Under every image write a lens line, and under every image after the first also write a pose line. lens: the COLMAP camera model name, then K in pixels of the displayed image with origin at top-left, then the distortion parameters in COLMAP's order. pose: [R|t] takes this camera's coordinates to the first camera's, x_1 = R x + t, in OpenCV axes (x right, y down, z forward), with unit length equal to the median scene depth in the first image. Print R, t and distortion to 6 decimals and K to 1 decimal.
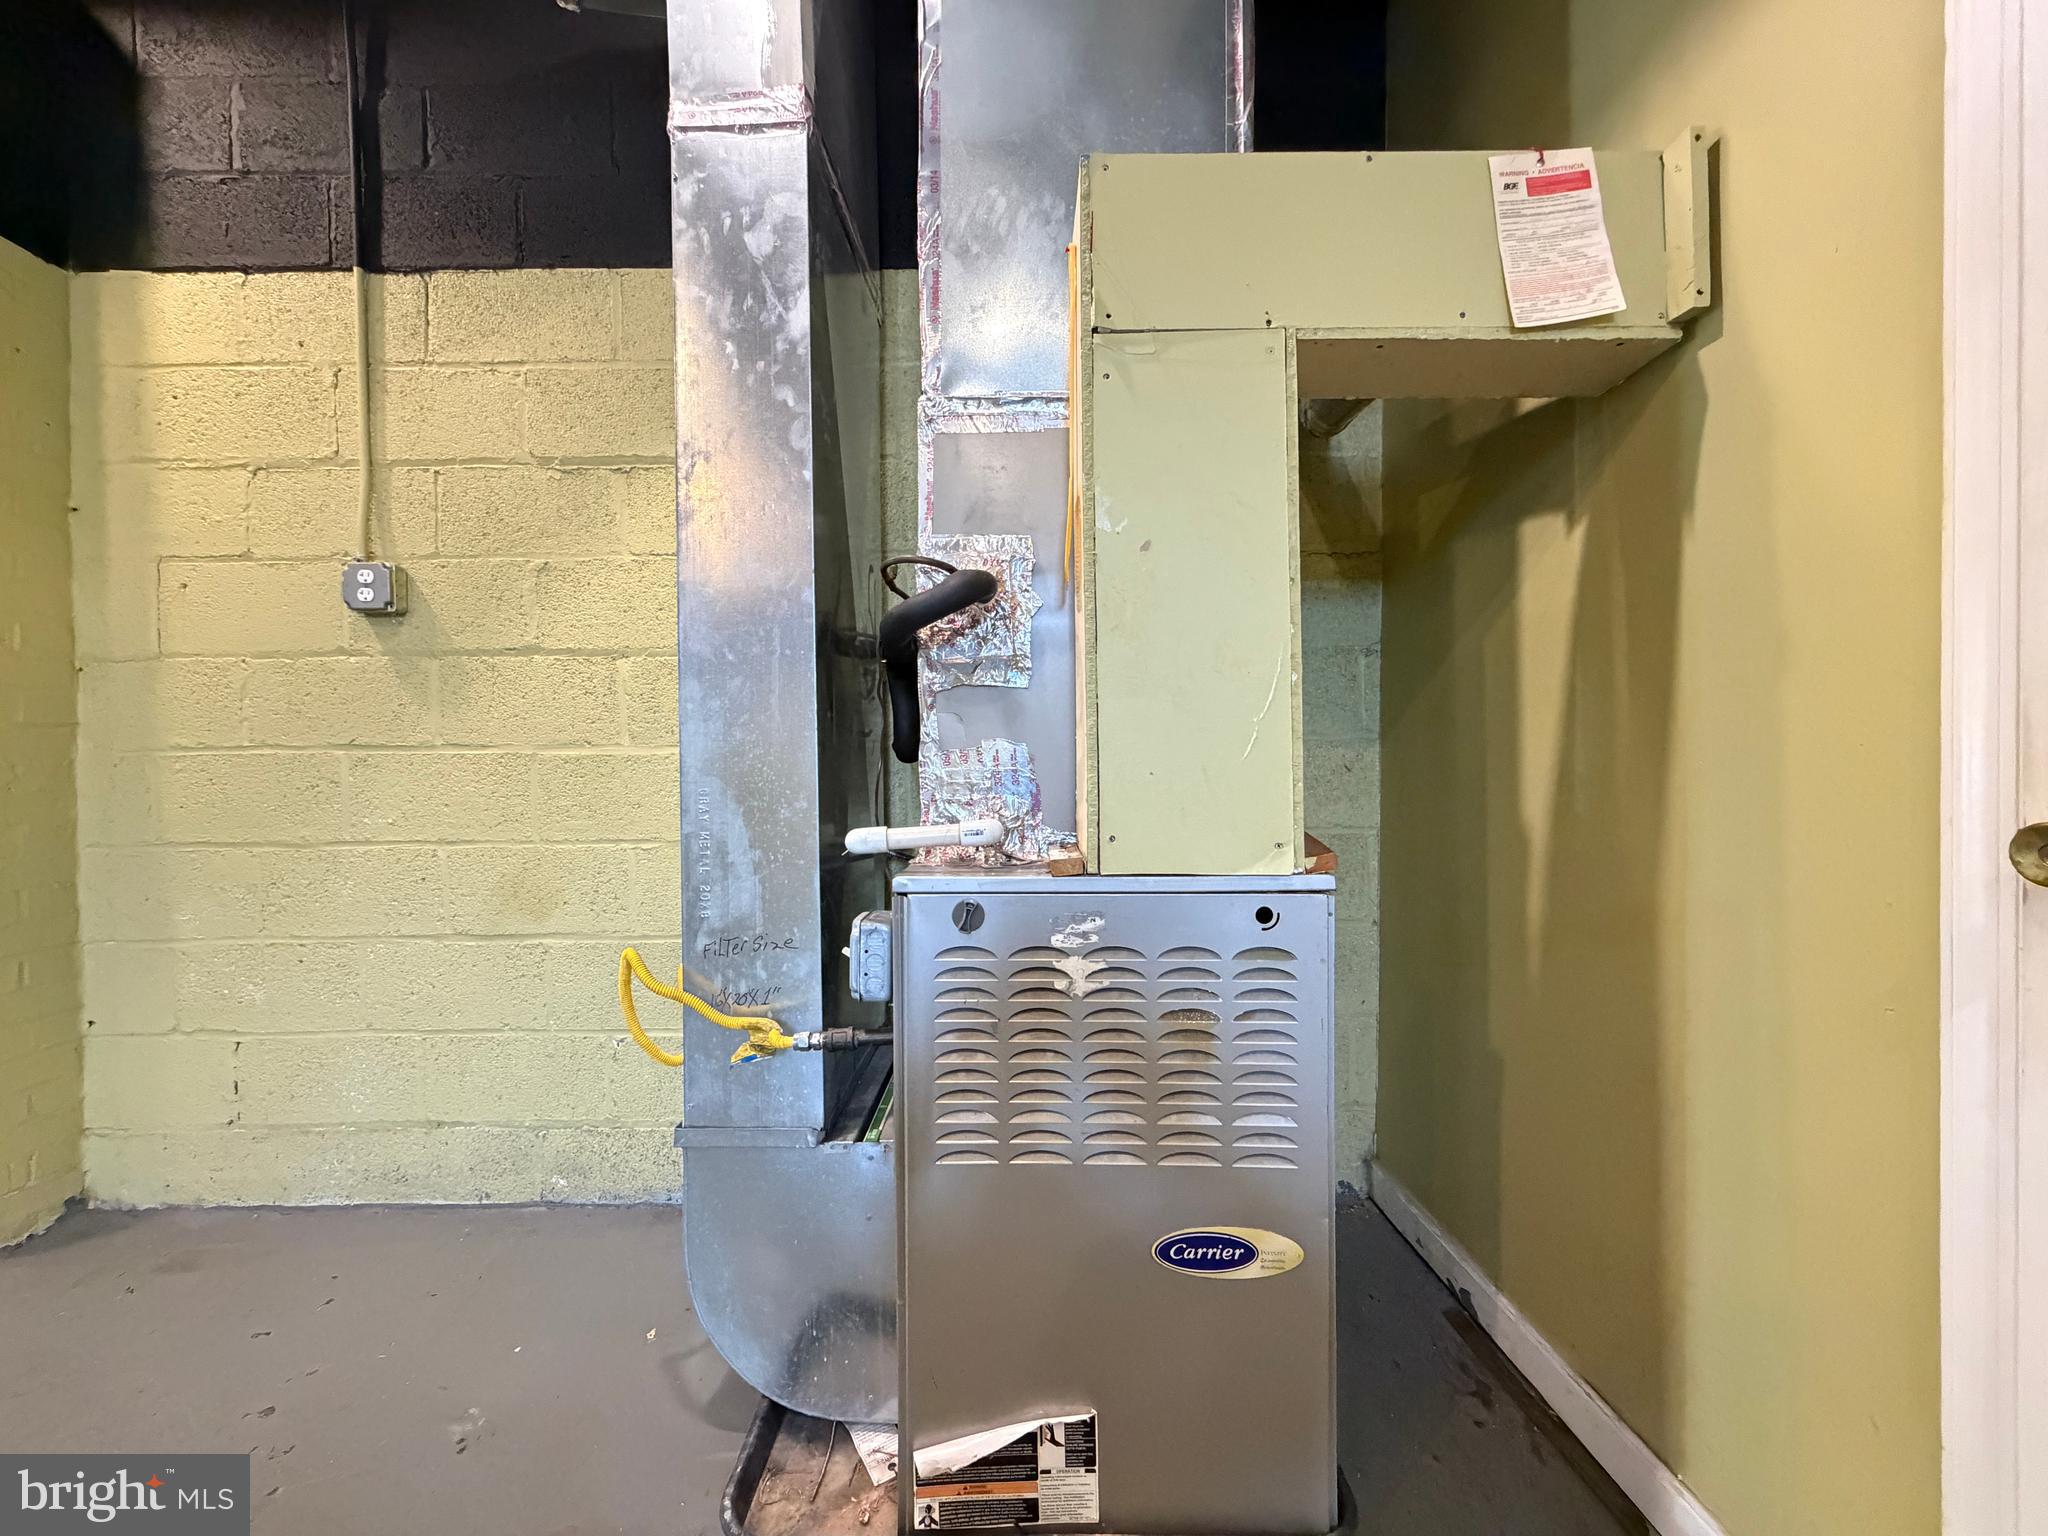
lens RADIAL K [[812.0, 0, 1010.2], [0, 812.0, 772.1], [0, 0, 1]] dist [-0.001390, 0.000521]
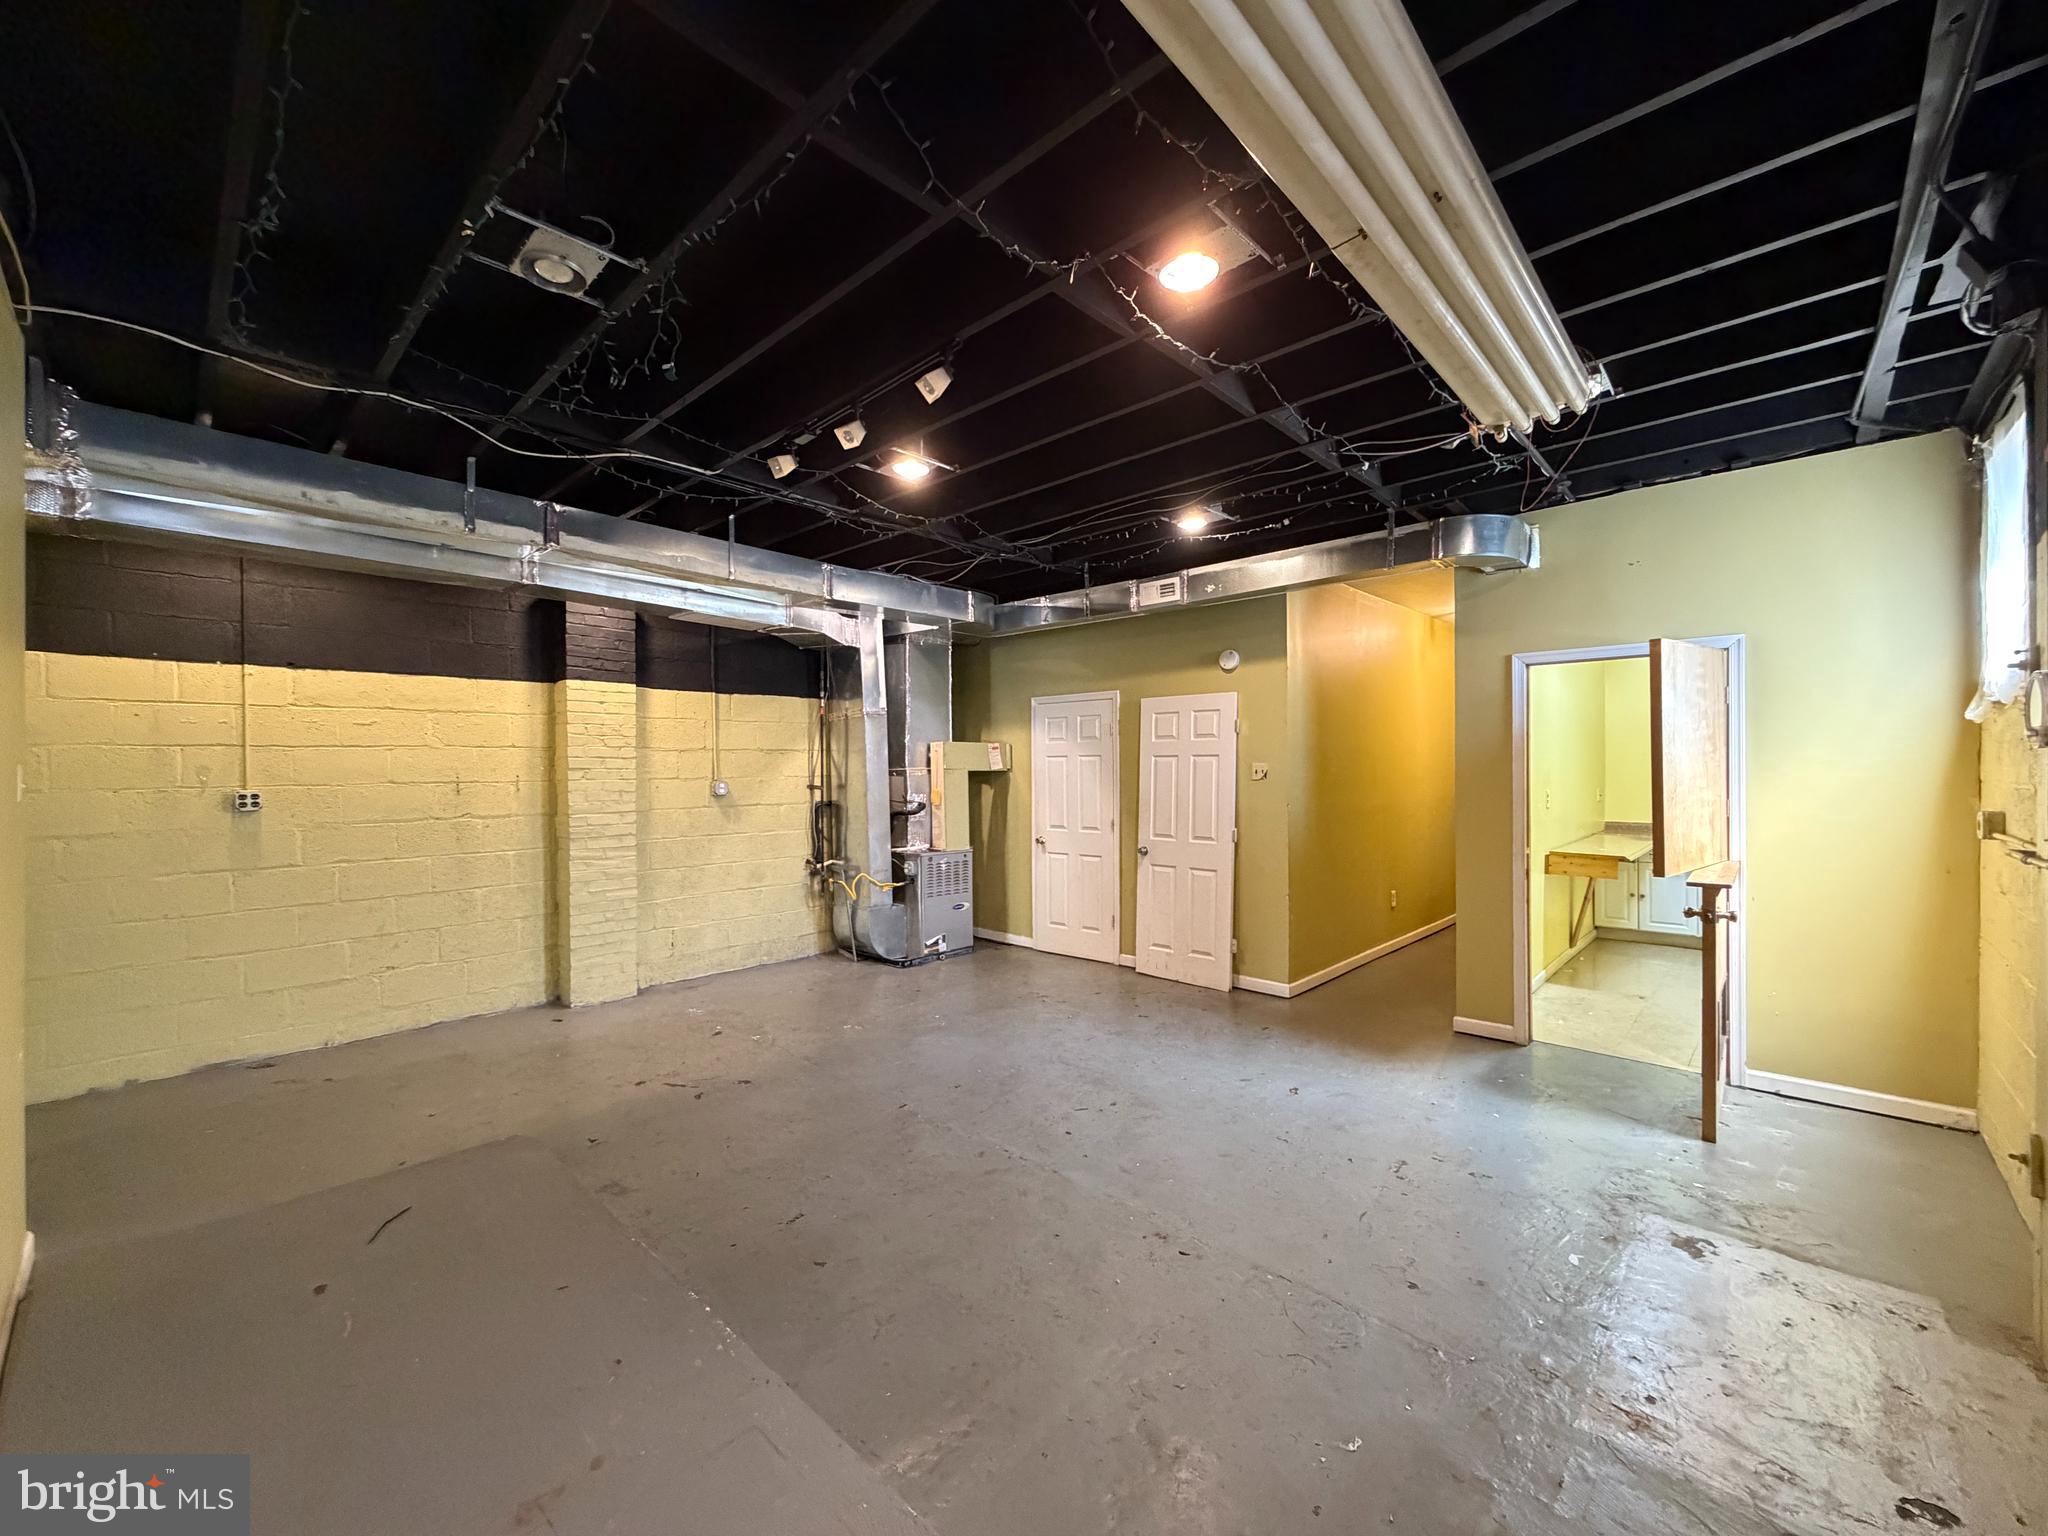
lens RADIAL K [[812.0, 0, 1019.9], [0, 812.0, 775.8], [0, 0, 1]] dist [-0.001390, 0.000521]
pose [[0.695238, -0.003965, 0.718768, -3.634184], [0.006434, 0.999979, -0.000707, -0.415328], [-0.718750, 0.005117, 0.695249, -3.474230]]
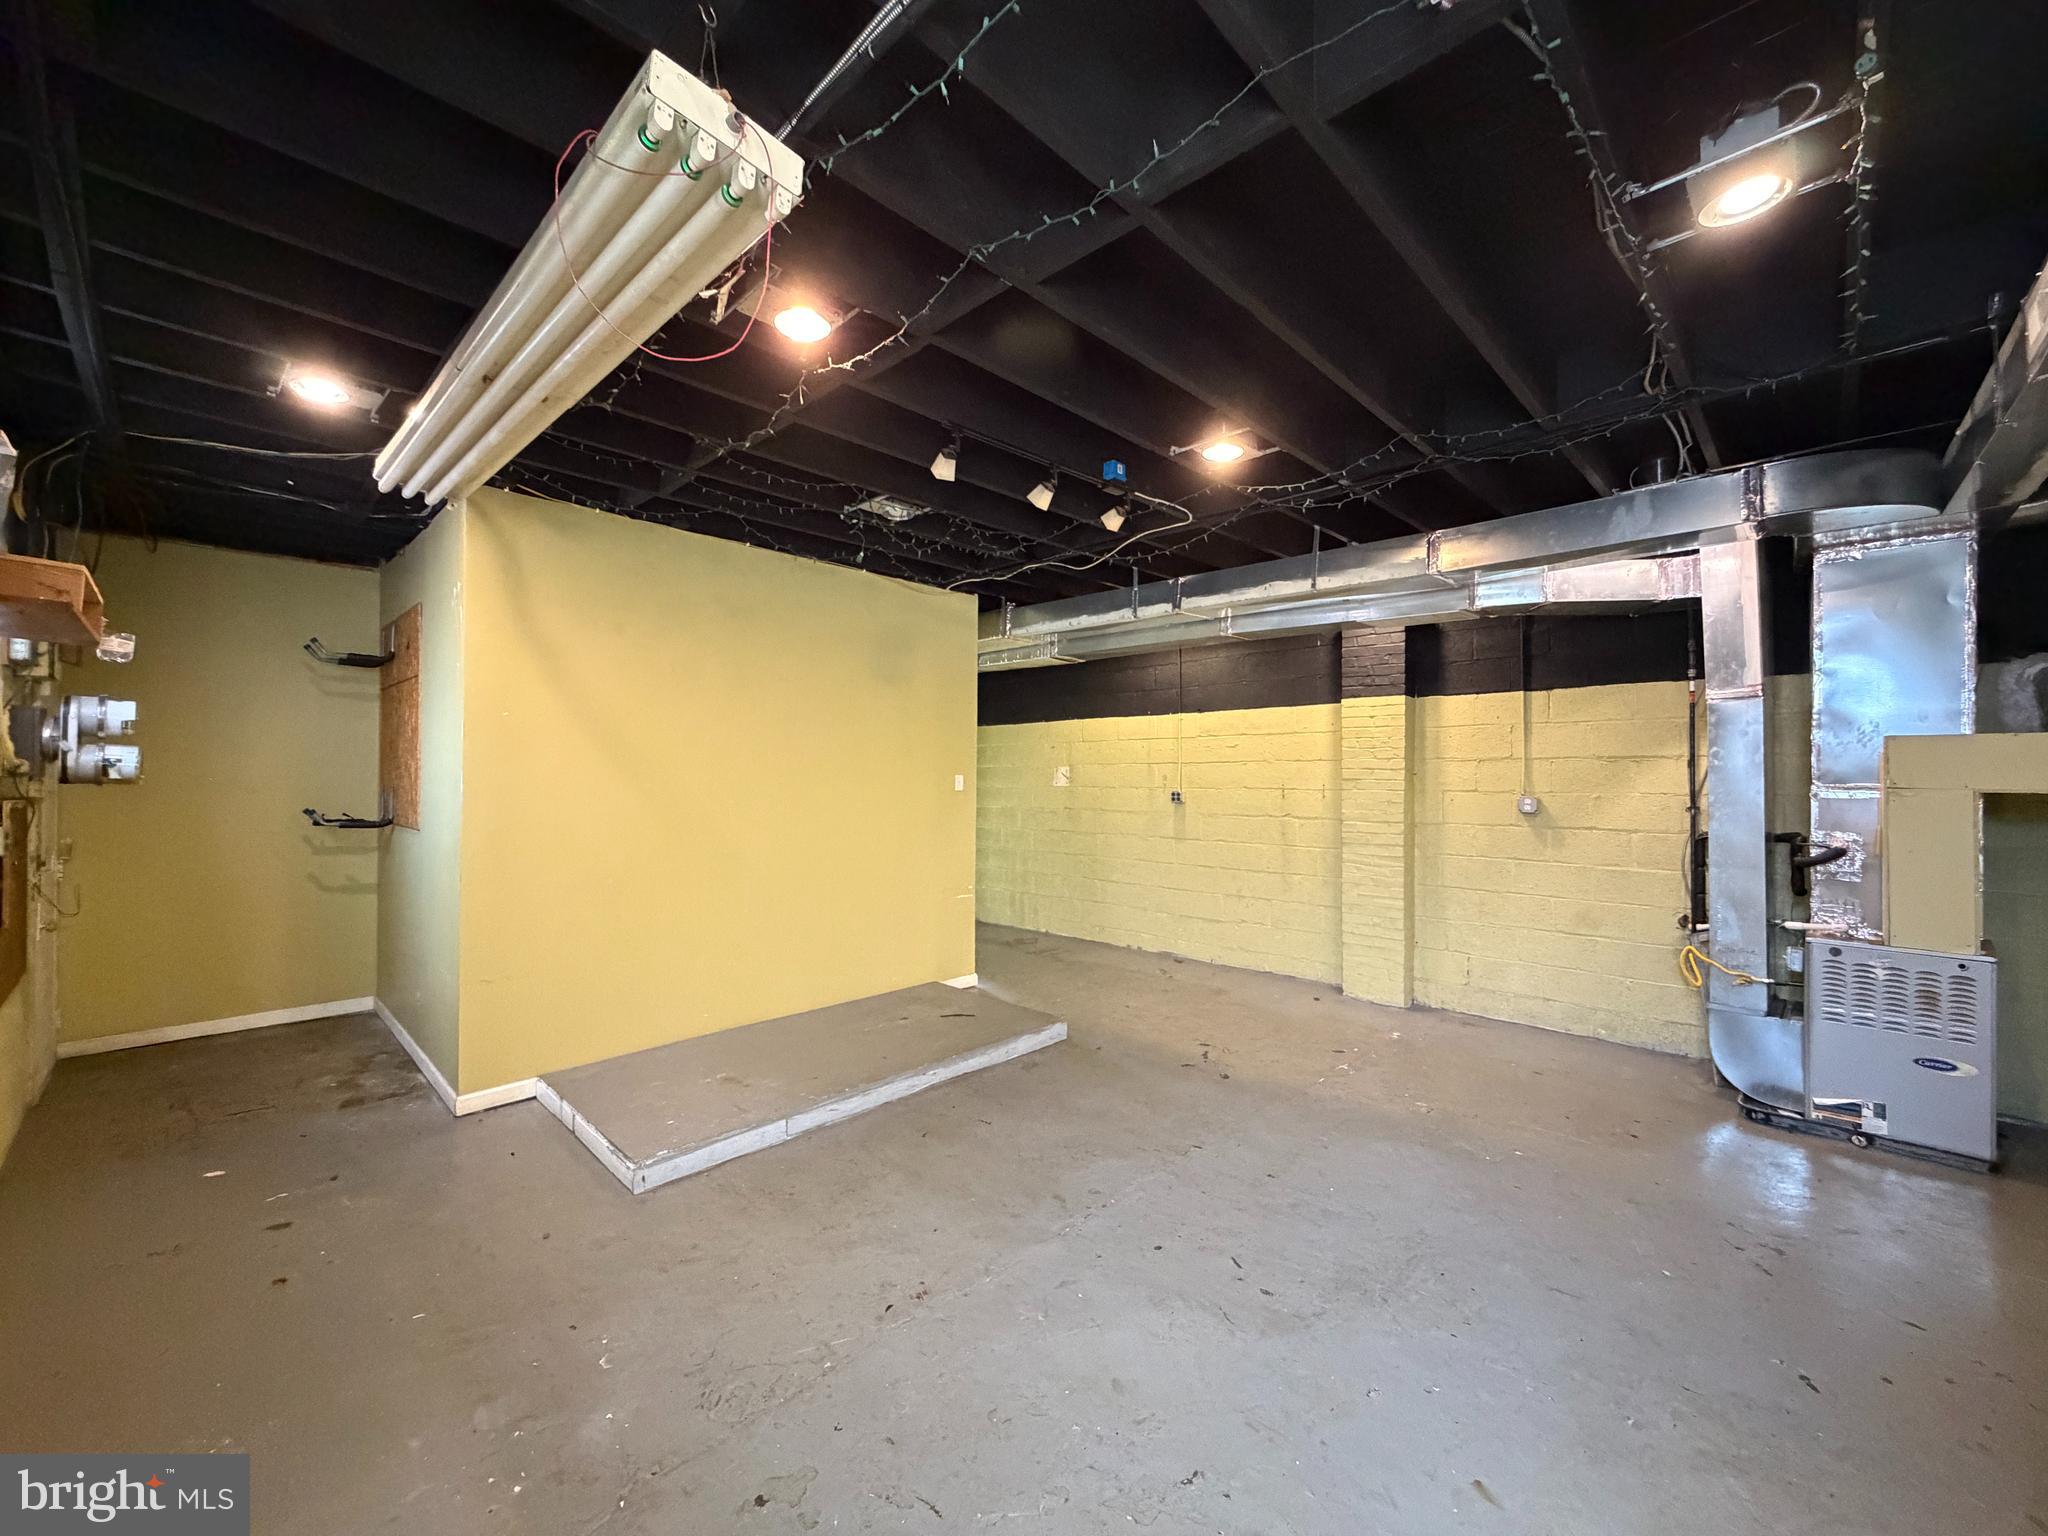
lens RADIAL K [[812.0, 0, 1021.3], [0, 812.0, 771.5], [0, 0, 1]] dist [-0.001390, 0.000521]
pose [[0.708869, 0.007906, -0.705295, -0.067715], [-0.015315, 0.999874, -0.004185, -0.468955], [0.705173, 0.013769, 0.708901, -3.490004]]
